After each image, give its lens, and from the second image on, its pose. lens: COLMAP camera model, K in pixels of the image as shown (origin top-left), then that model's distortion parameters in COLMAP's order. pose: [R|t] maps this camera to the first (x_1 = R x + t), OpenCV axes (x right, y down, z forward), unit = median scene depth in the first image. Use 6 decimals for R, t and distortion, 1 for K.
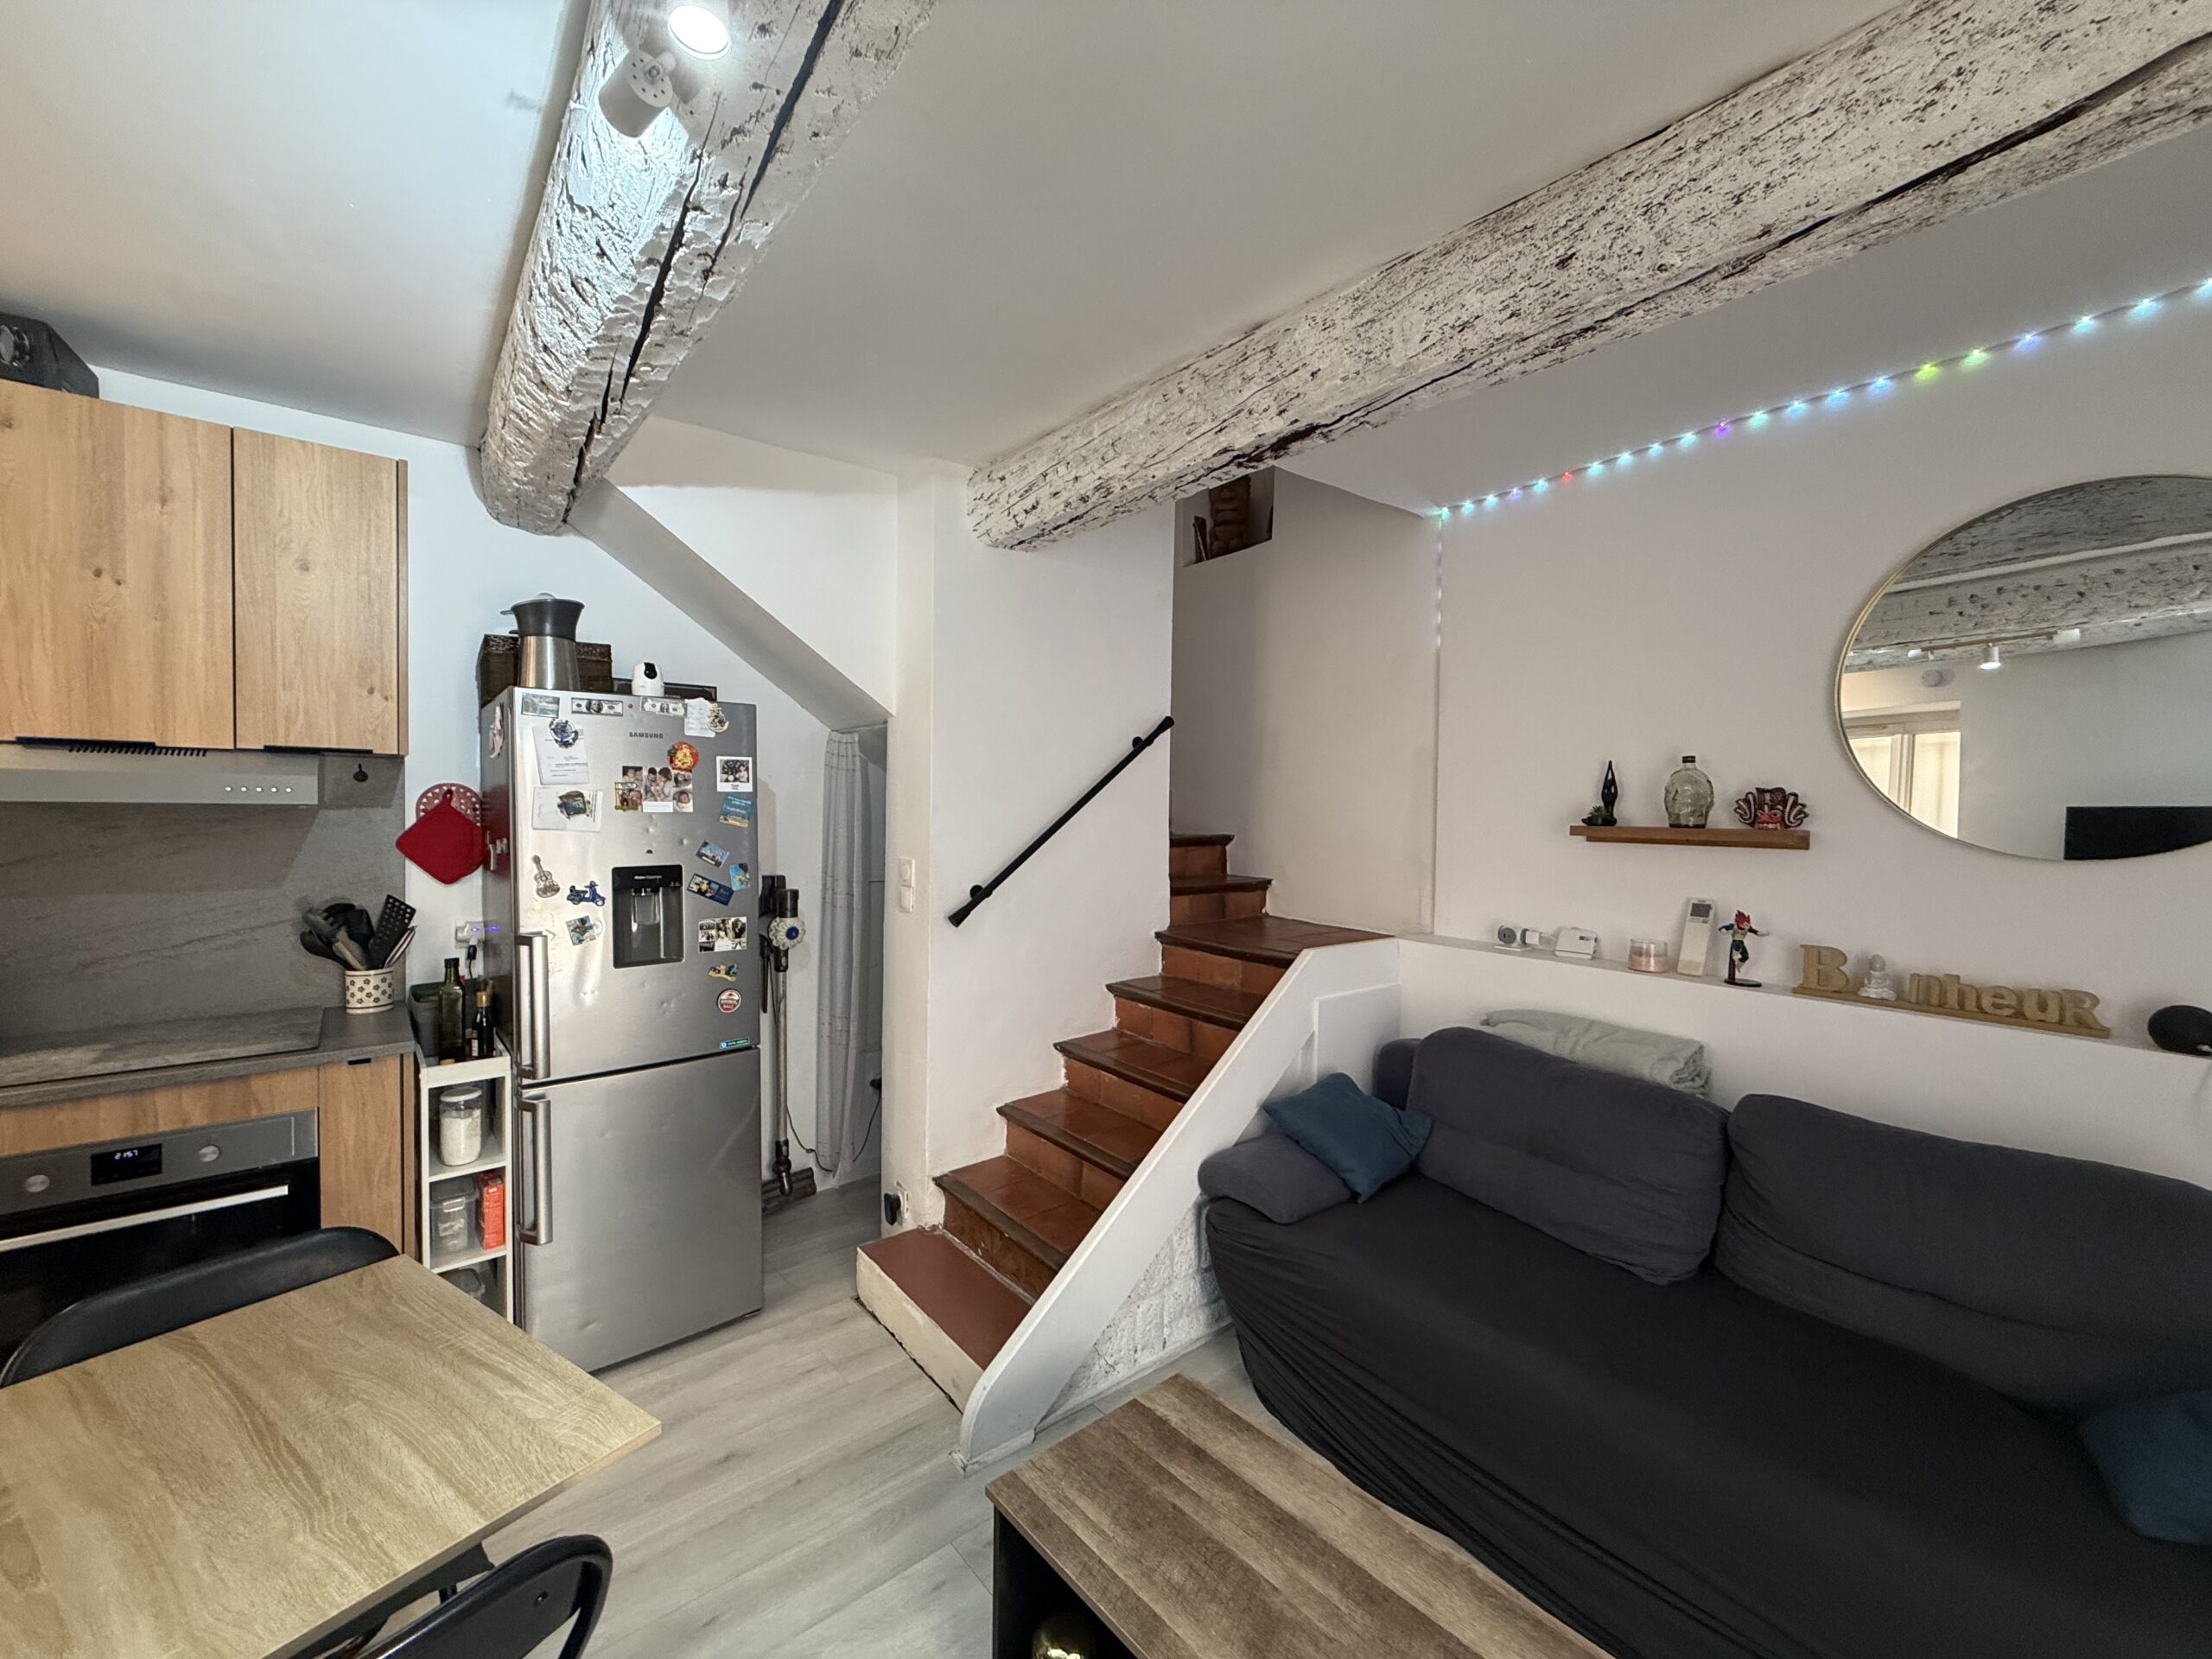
lens RADIAL K [[879.8, 0, 1103.2], [0, 879.8, 829.3], [0, 0, 1]] dist [-0.000181, -0.000153]
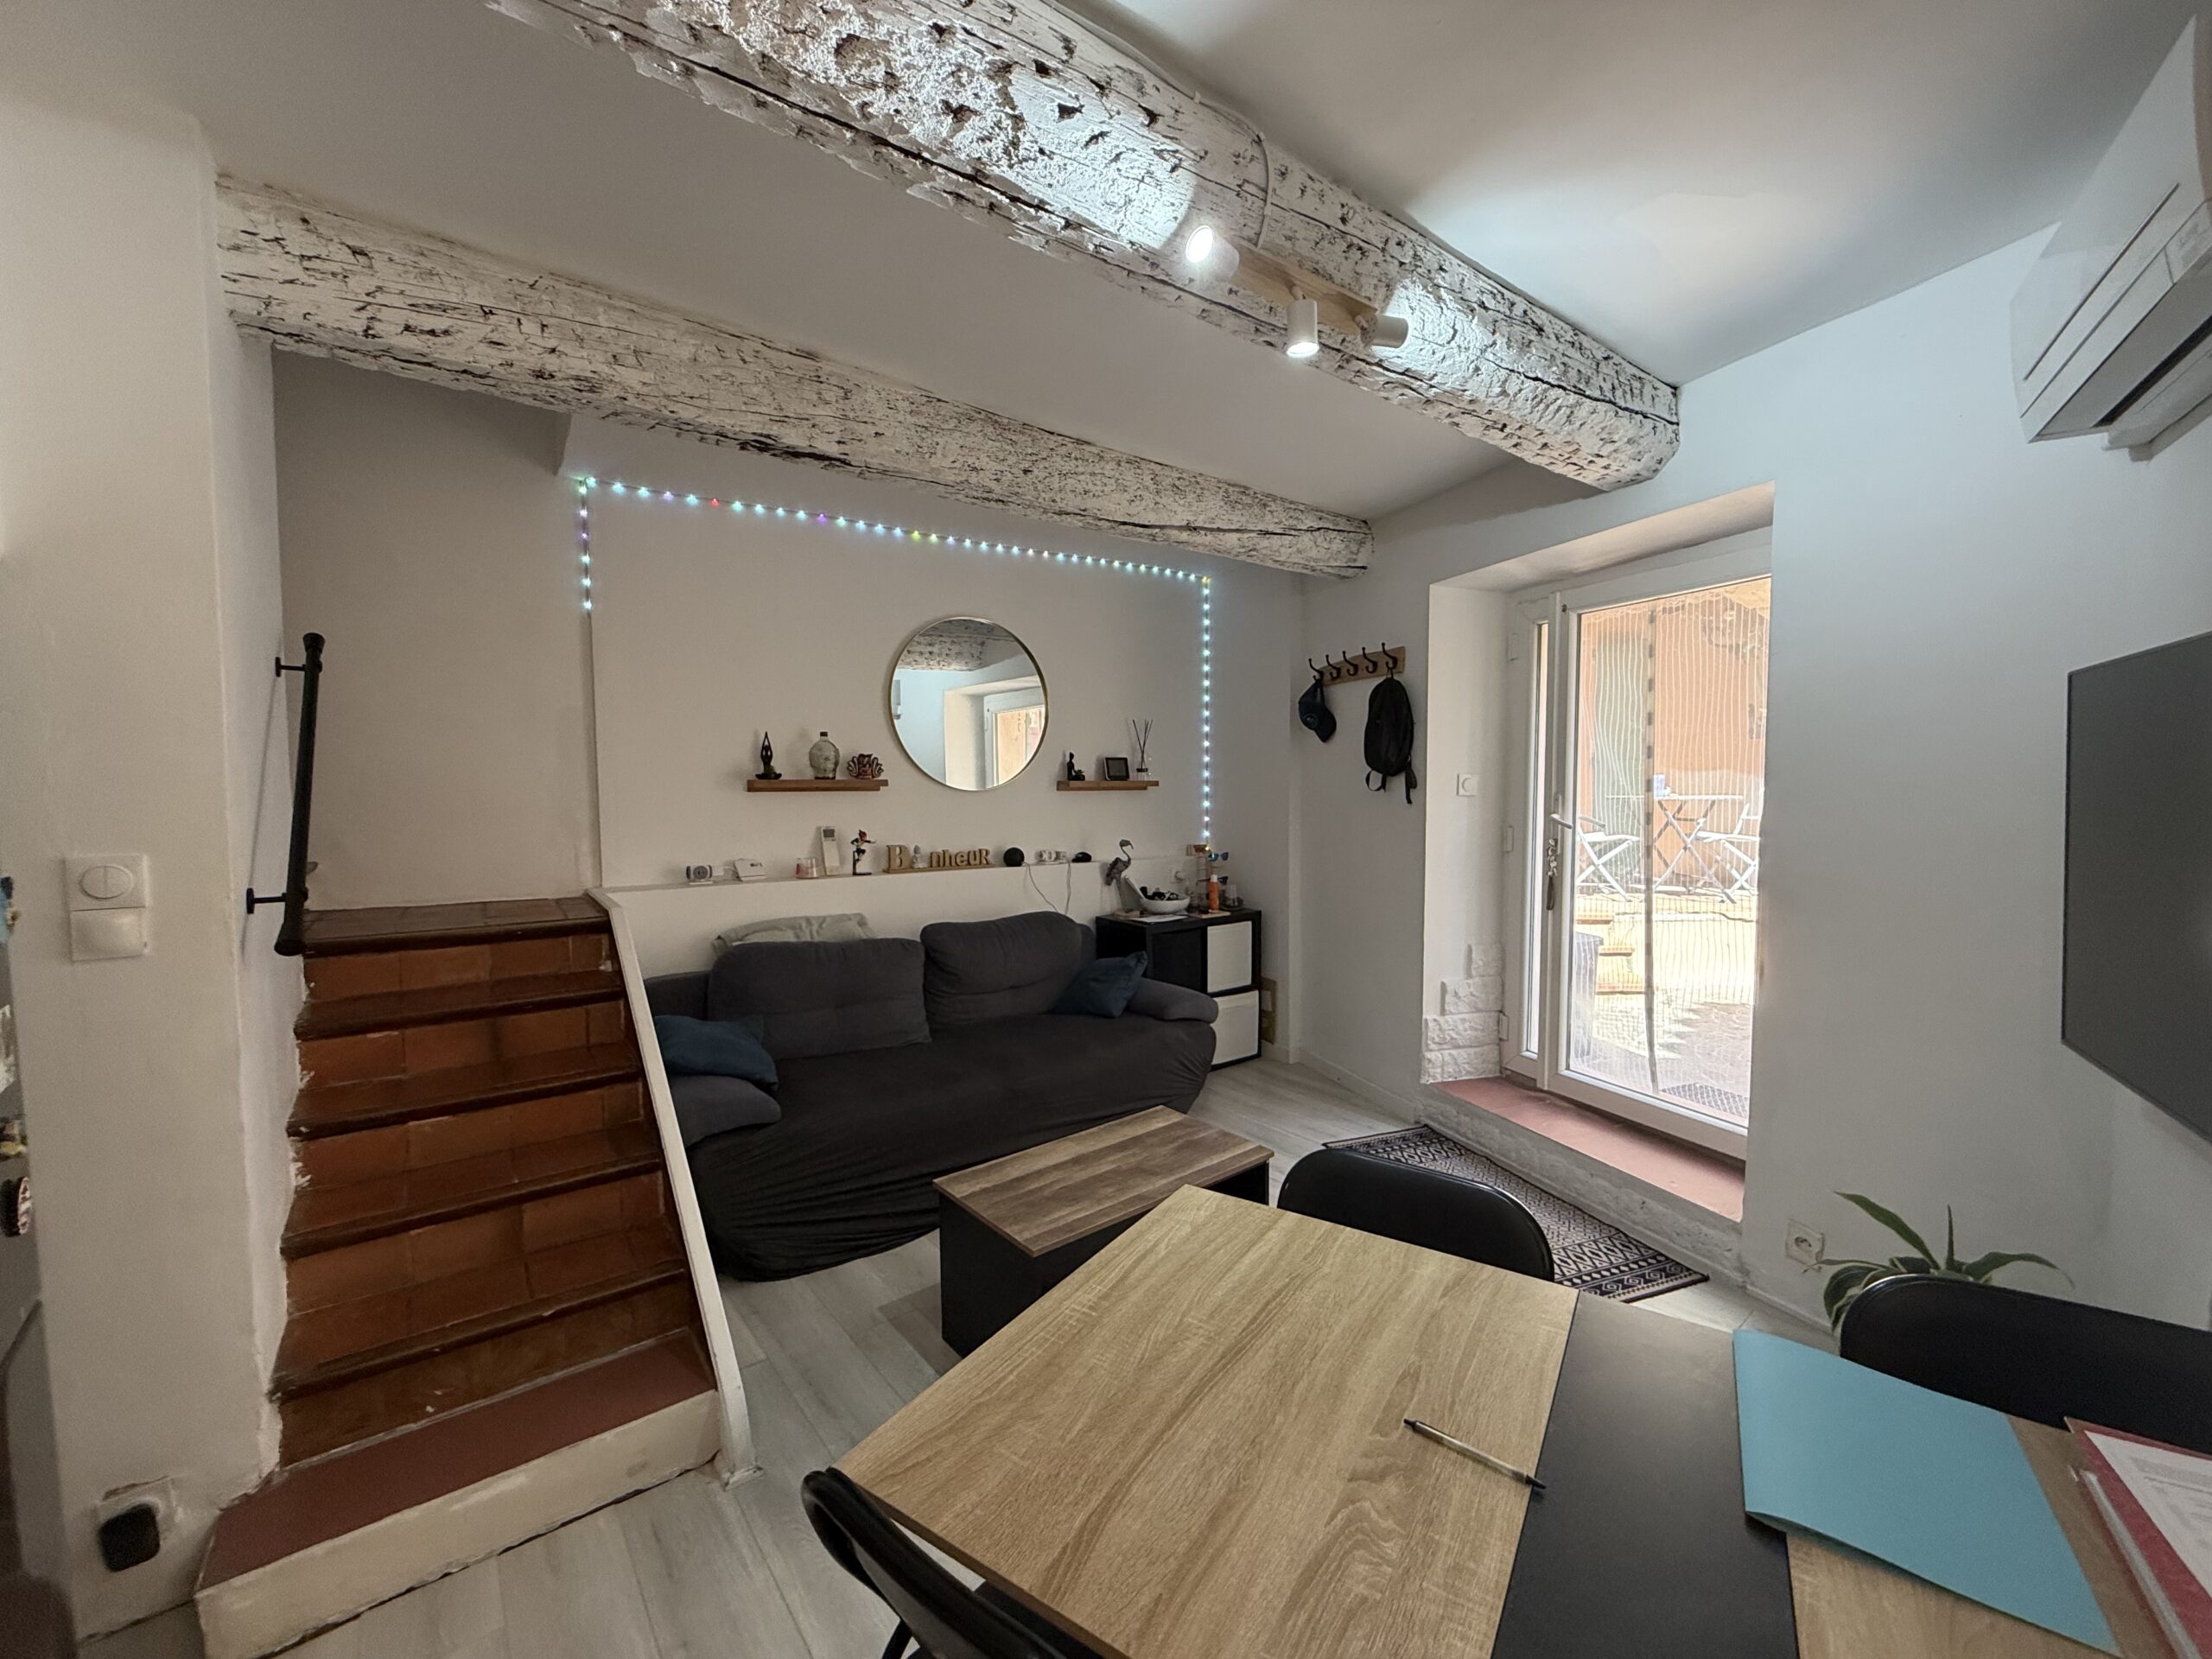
lens RADIAL K [[879.8, 0, 1103.2], [0, 879.8, 829.3], [0, 0, 1]] dist [-0.000181, -0.000153]
pose [[0.030466, -0.062196, 0.997599, -0.969995], [0.031417, 0.997629, 0.061238, 0.007227], [-0.999042, 0.029476, 0.032348, 0.551398]]
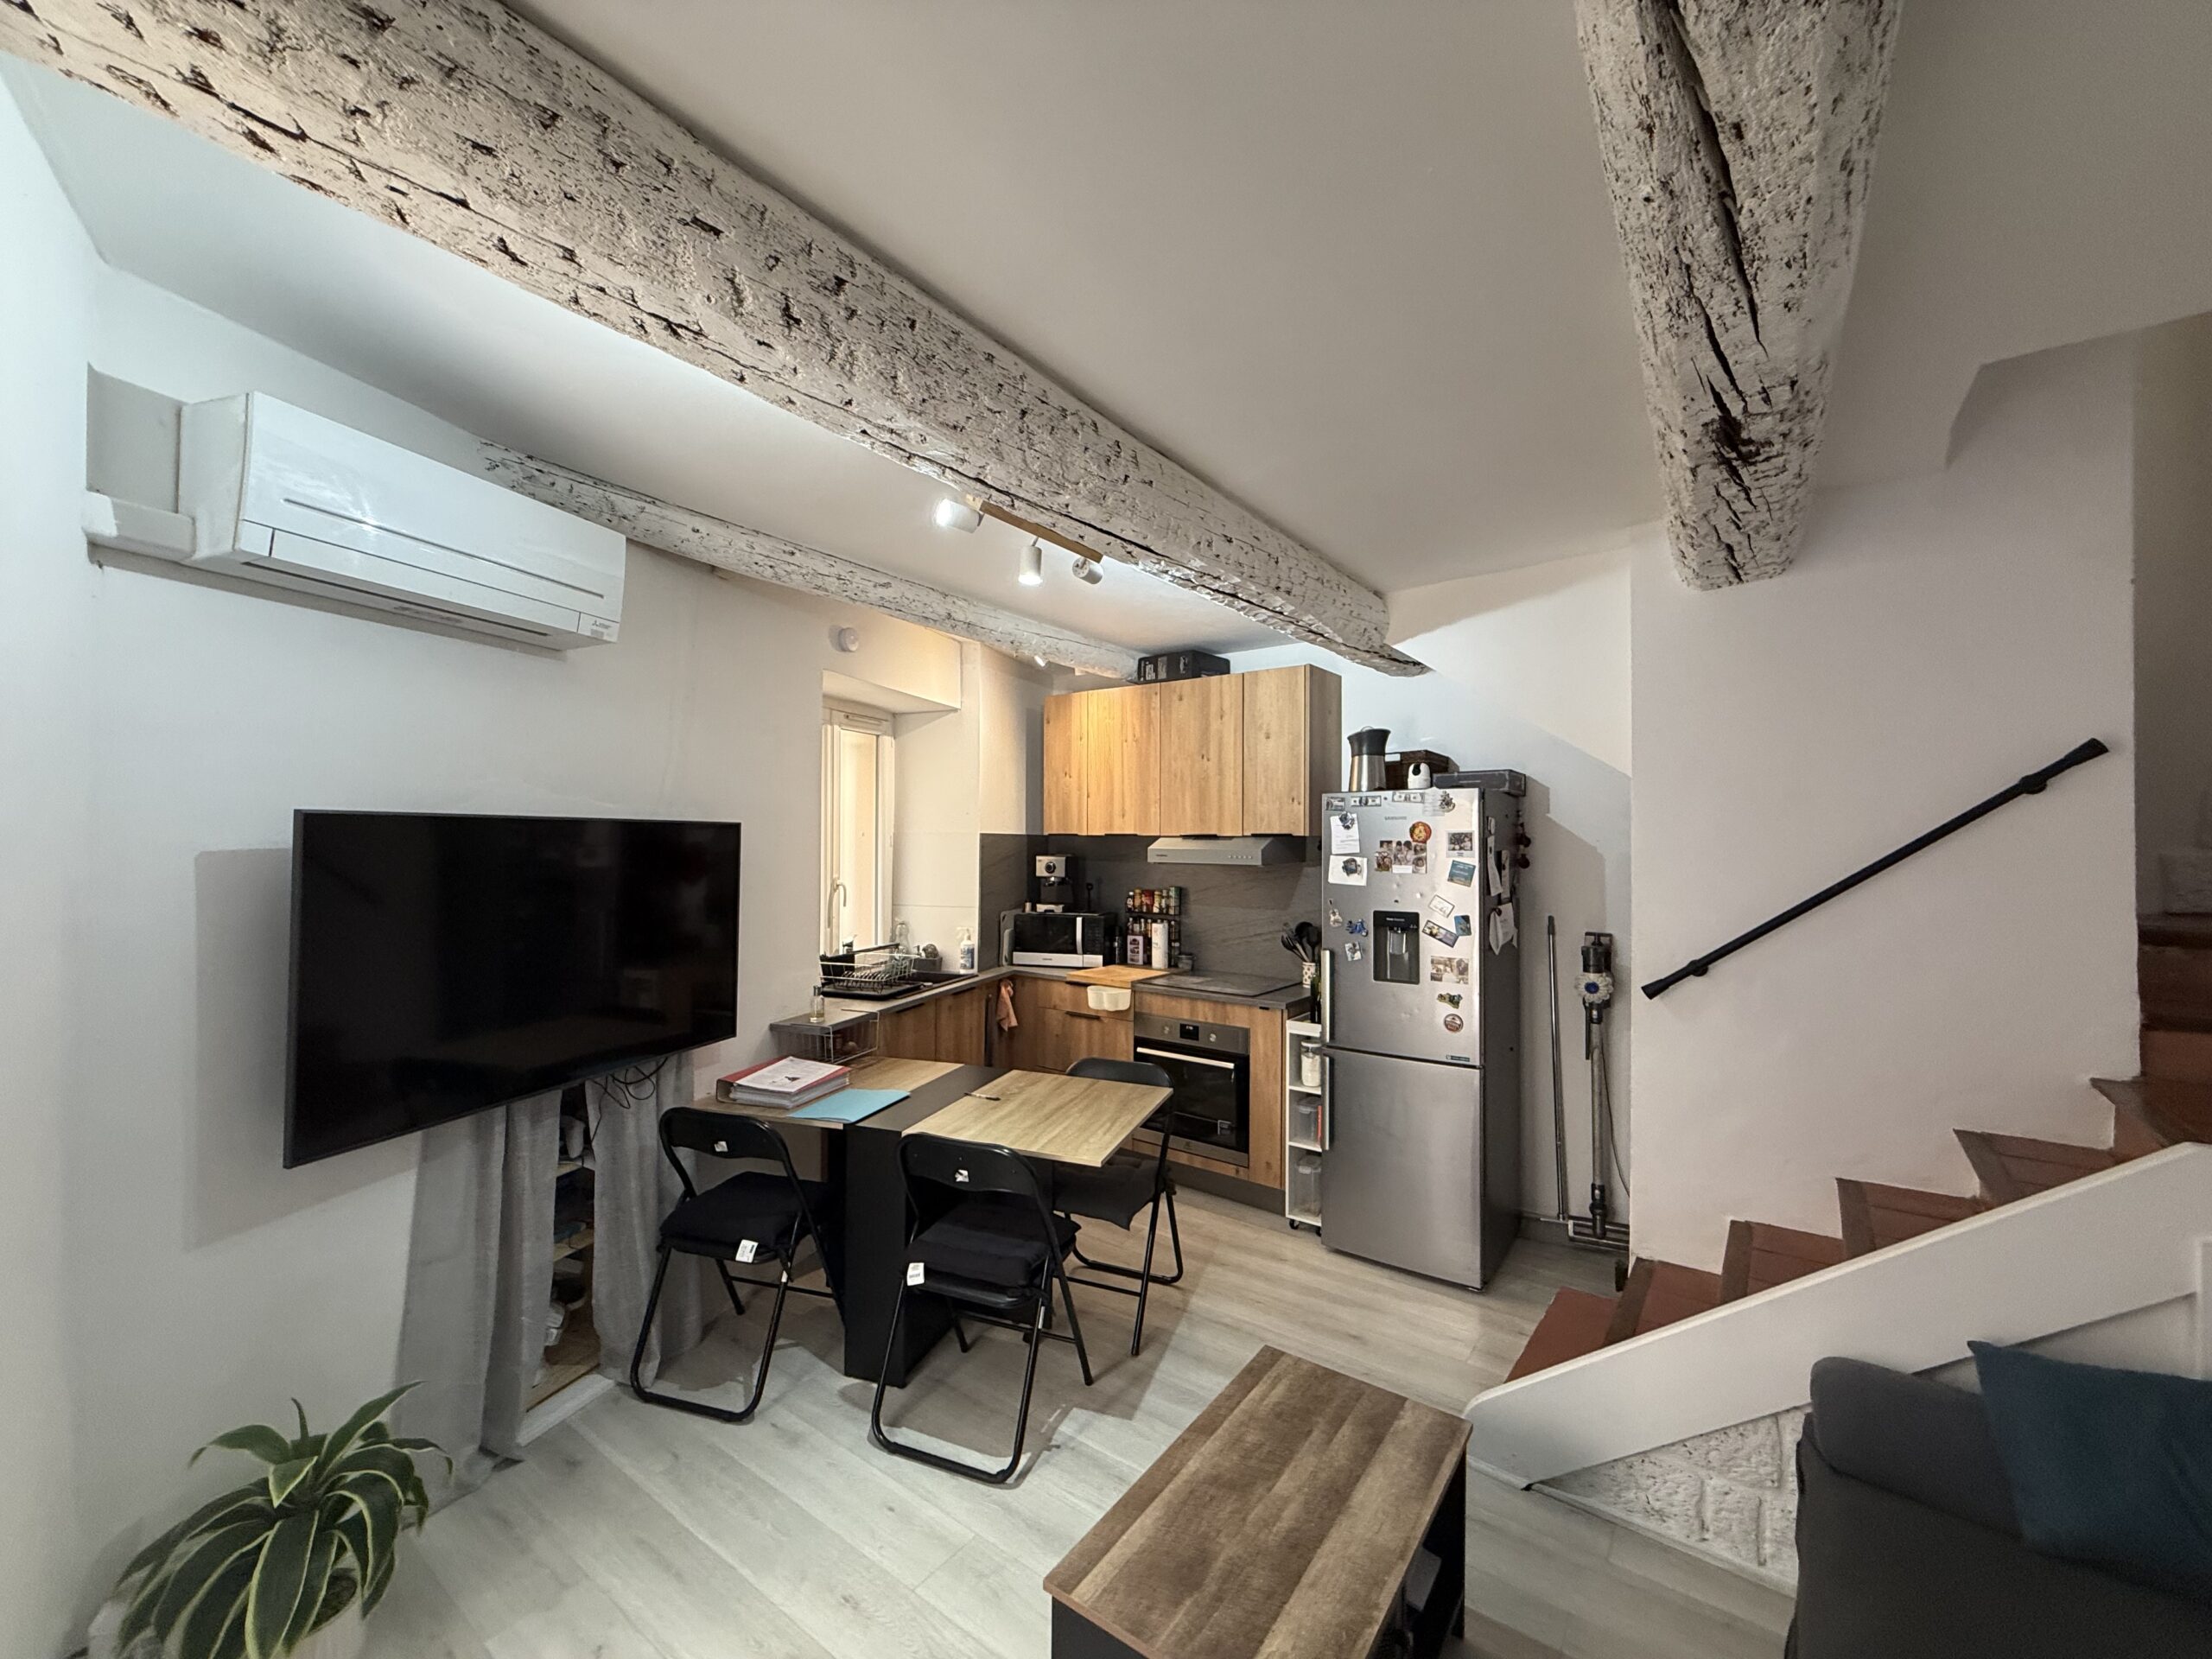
lens RADIAL K [[879.8, 0, 1103.2], [0, 879.8, 829.3], [0, 0, 1]] dist [-0.000181, -0.000153]
pose [[0.230189, -0.024874, -0.972828, 0.826091], [-0.028522, 0.999071, -0.032294, -0.034040], [0.972728, 0.035181, 0.229266, 0.249843]]
